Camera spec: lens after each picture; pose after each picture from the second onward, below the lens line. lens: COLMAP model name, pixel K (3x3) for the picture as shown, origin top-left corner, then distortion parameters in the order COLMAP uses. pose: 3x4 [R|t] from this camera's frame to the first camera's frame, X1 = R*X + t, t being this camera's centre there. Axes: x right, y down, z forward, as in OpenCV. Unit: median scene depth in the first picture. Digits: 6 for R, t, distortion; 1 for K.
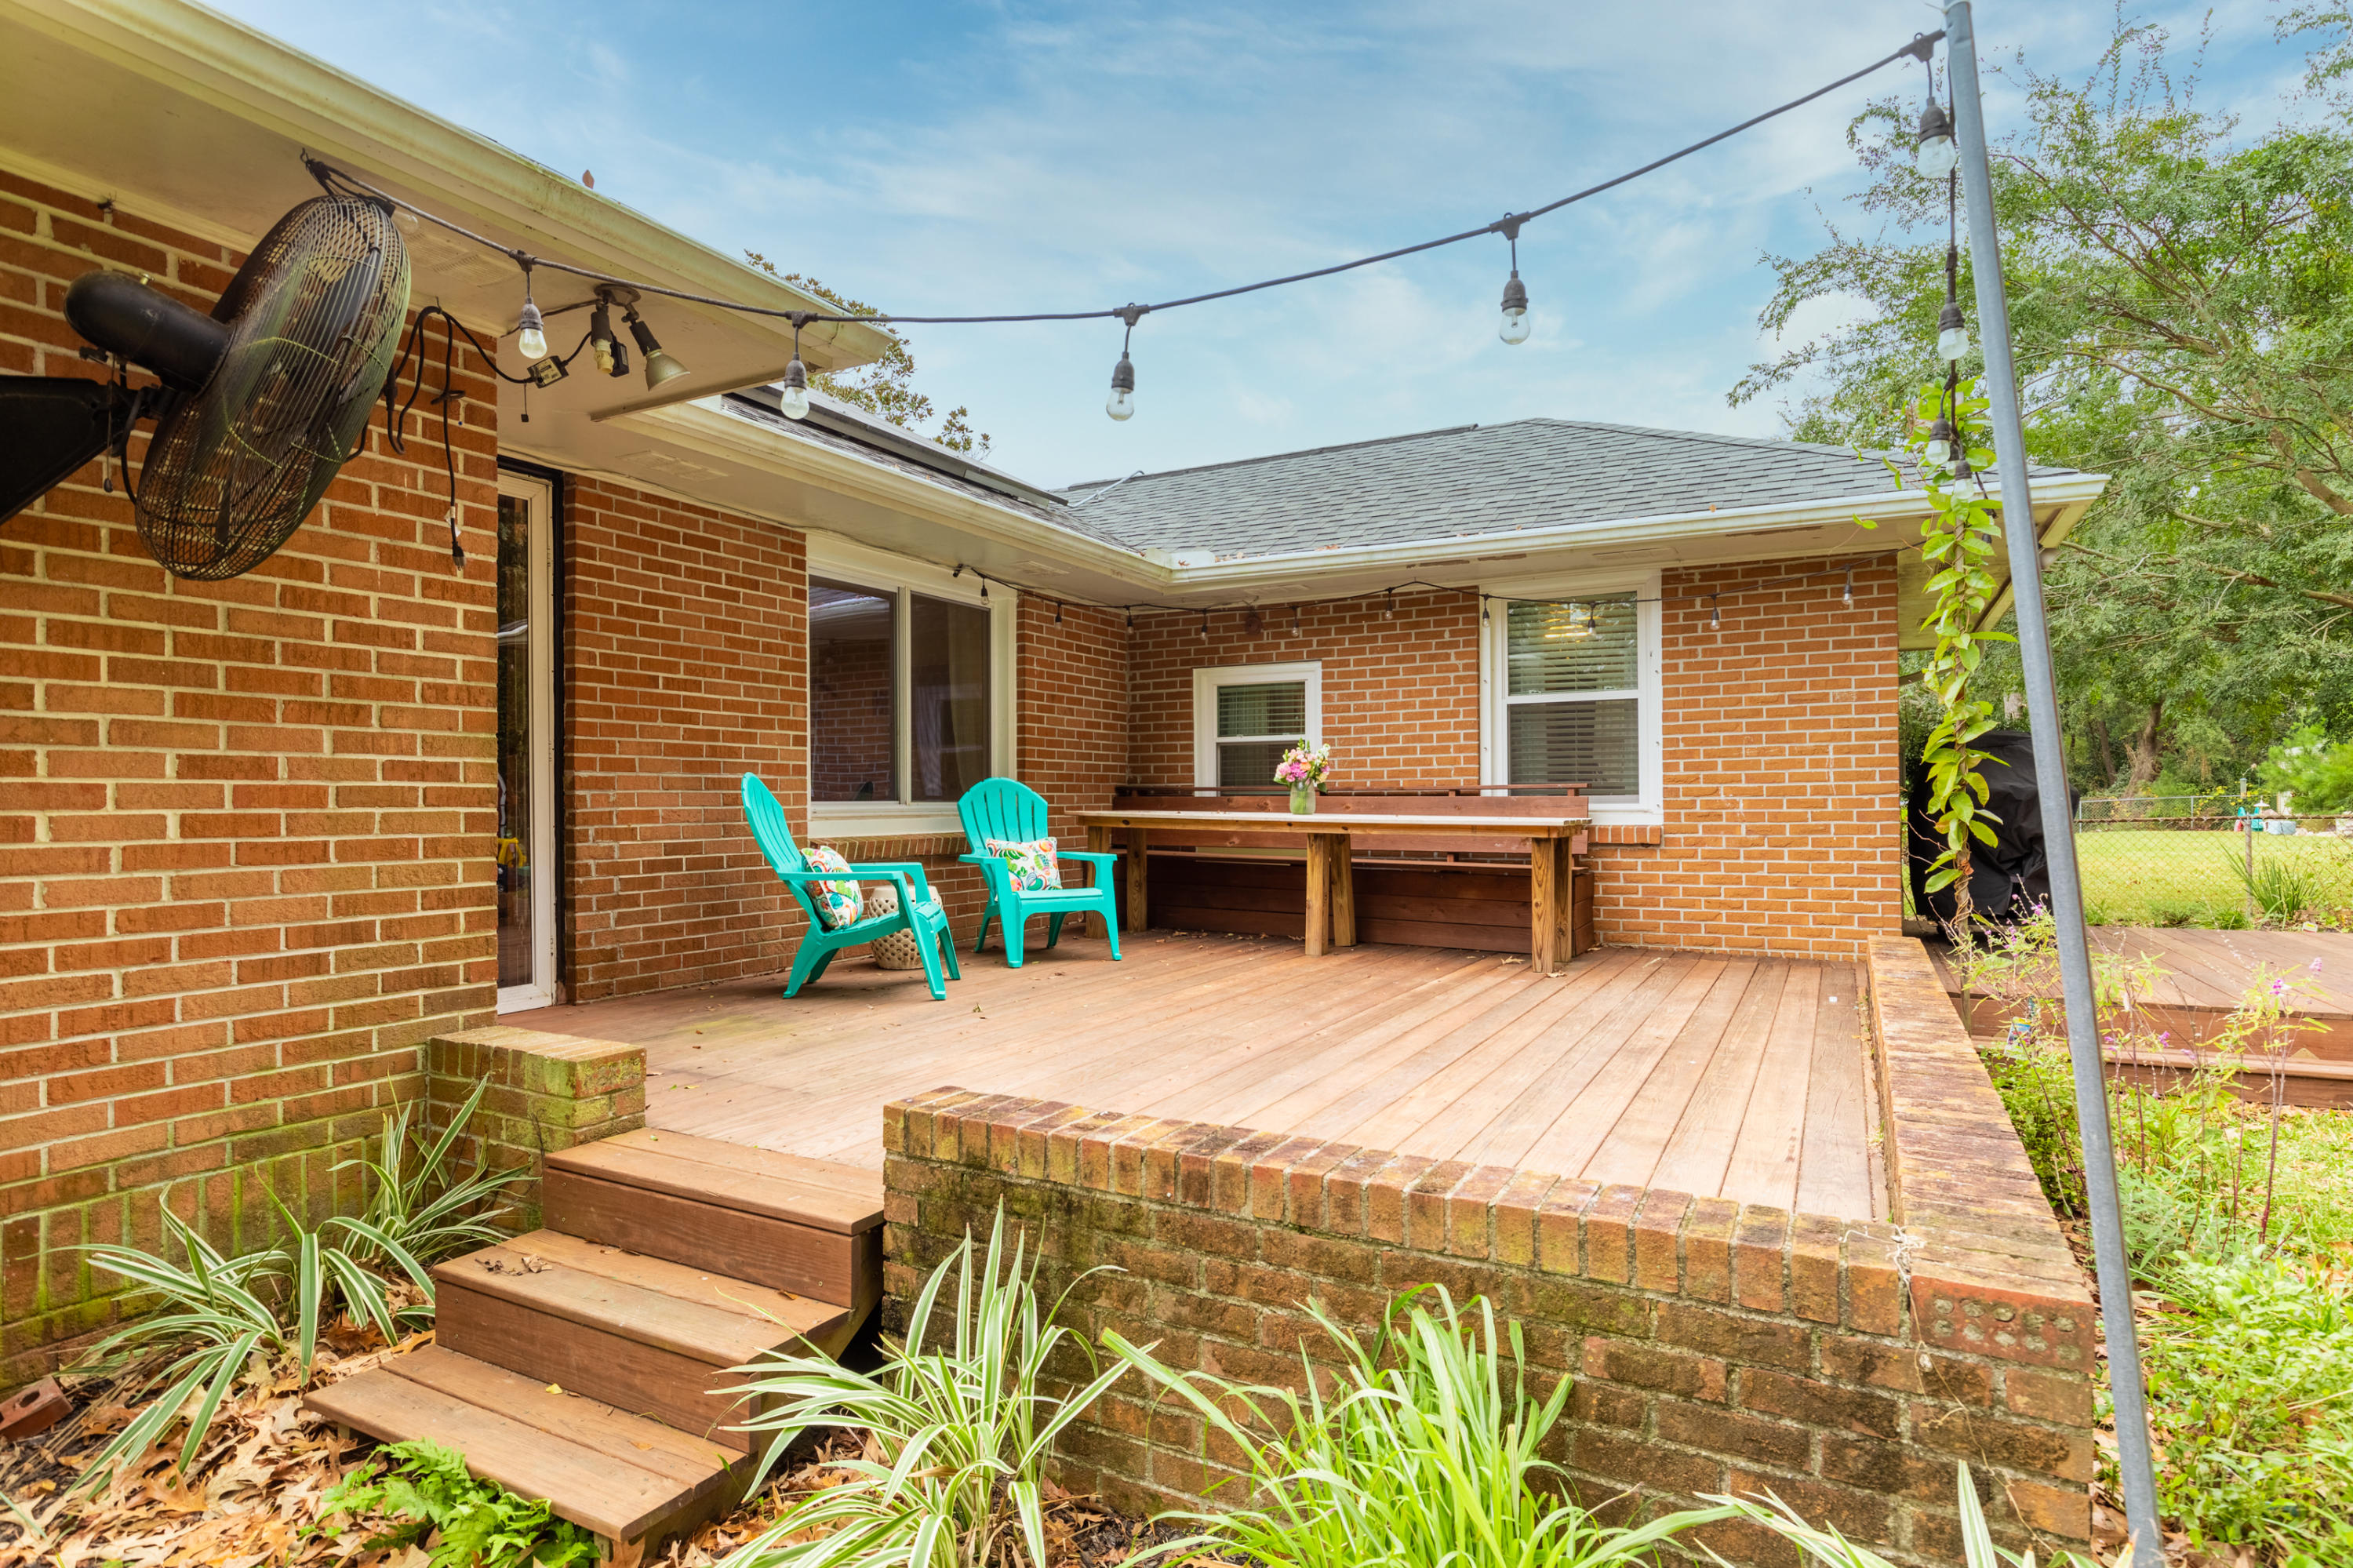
lens RADIAL K [[1196.5, 0, 1190.1], [0, 1196.5, 800.7], [0, 0, 1]] dist [0.001729, 0.000050]
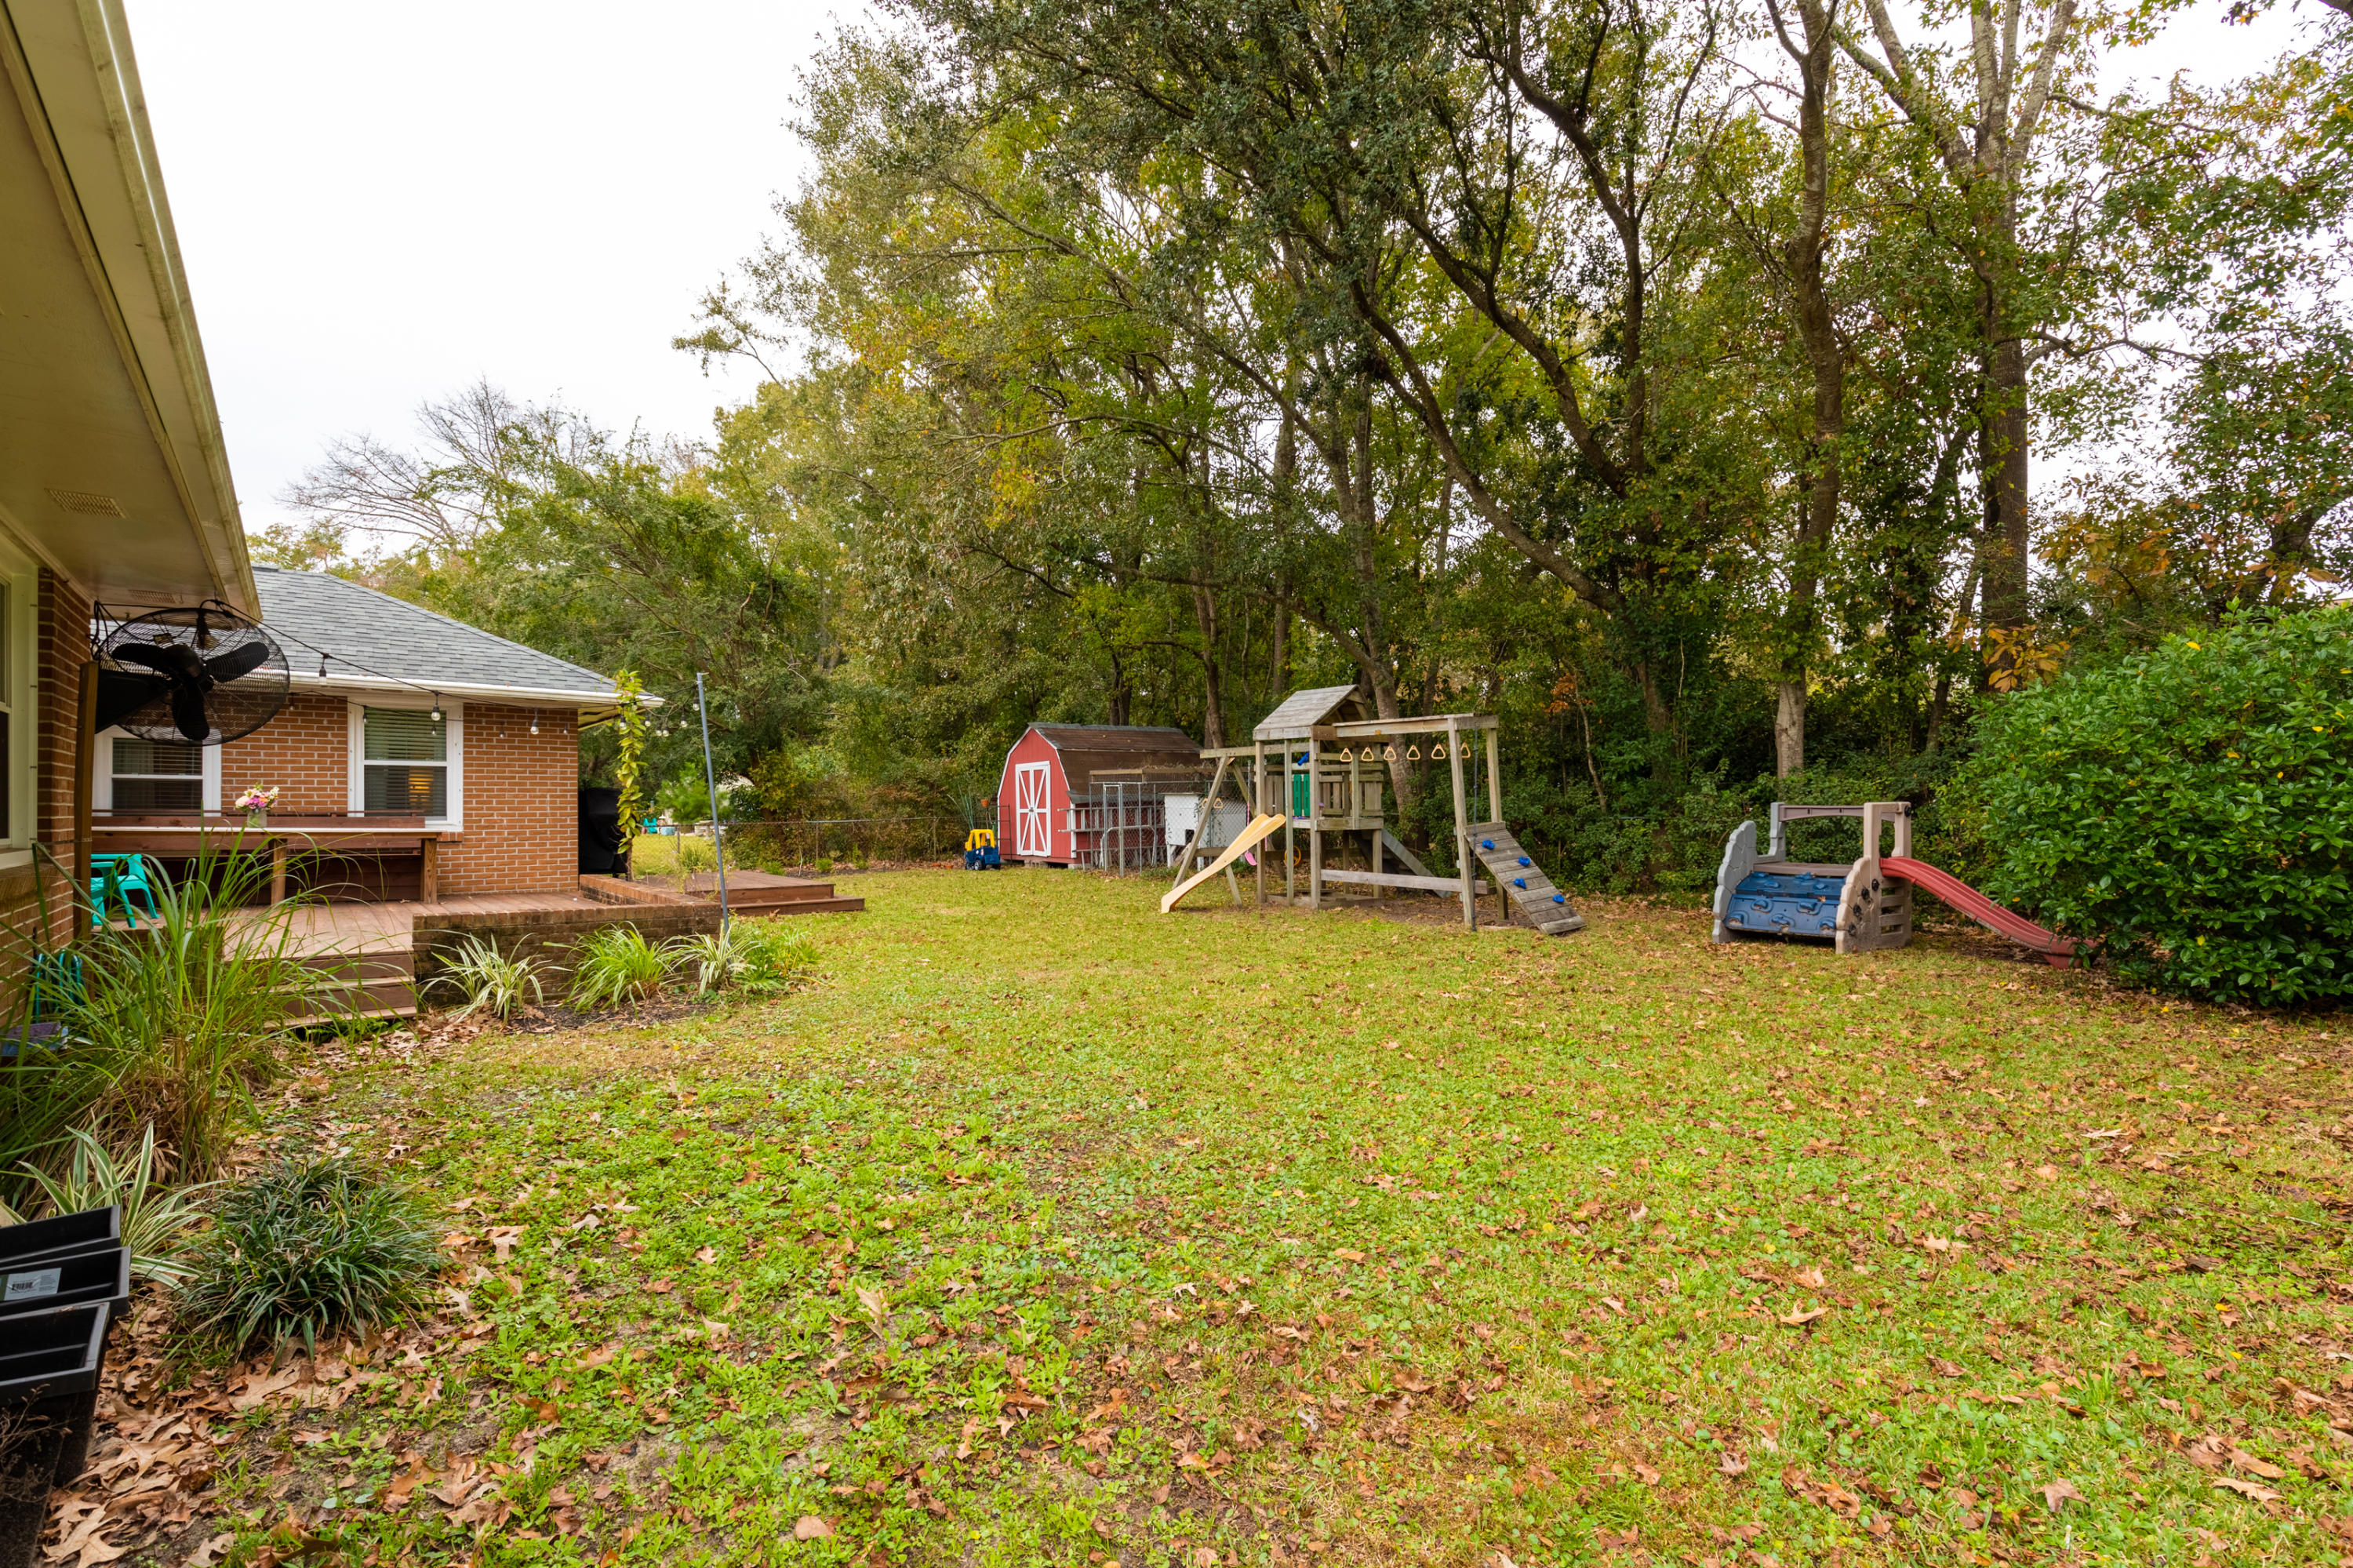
lens RADIAL K [[1072.2, 0, 1169.4], [0, 1072.2, 795.0], [0, 0, 1]] dist [0.003170, 0.000569]
pose [[0.378167, 0.018746, 0.925547, -0.802565], [-0.004537, 0.999820, -0.018397, -0.012310], [-0.925726, 0.002758, 0.378184, -0.754004]]
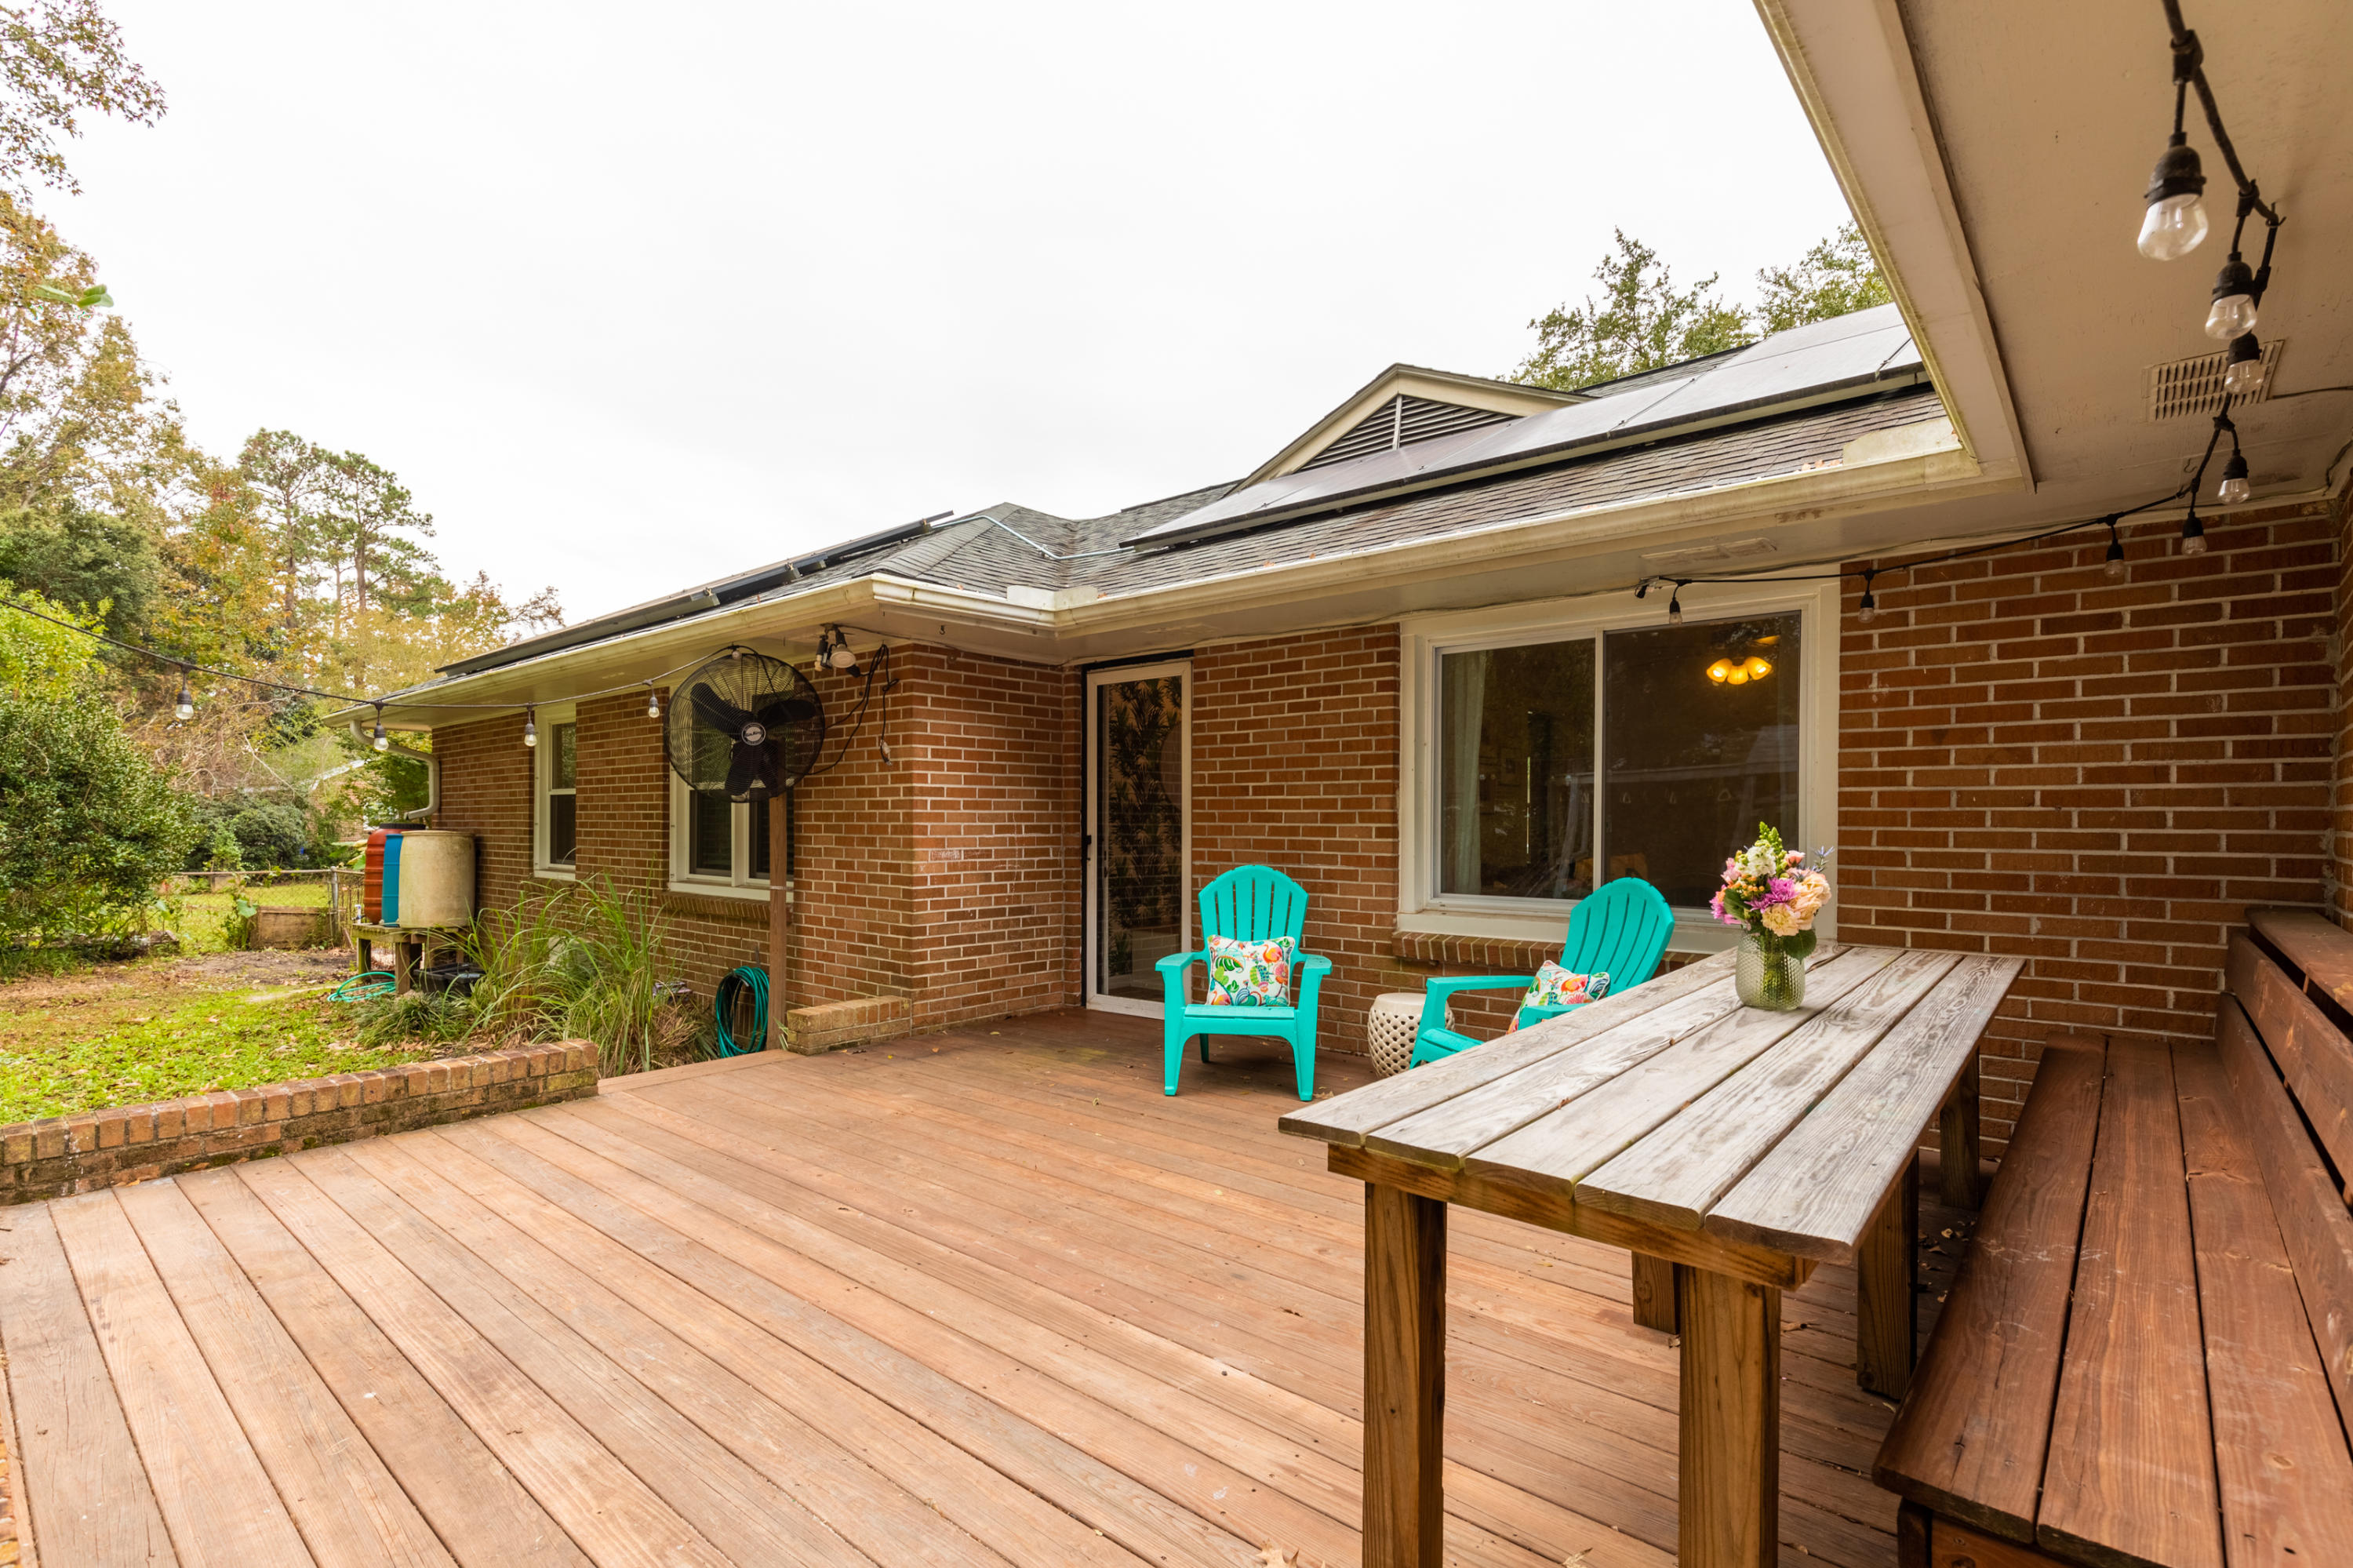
lens RADIAL K [[1072.2, 0, 1183.9], [0, 1072.2, 830.3], [0, 0, 1]] dist [0.003170, 0.000569]
pose [[-0.214259, 0.019584, -0.976580, 0.486194], [-0.001236, 0.999793, 0.020320, -0.058043], [0.976776, 0.005561, -0.214191, 0.850695]]
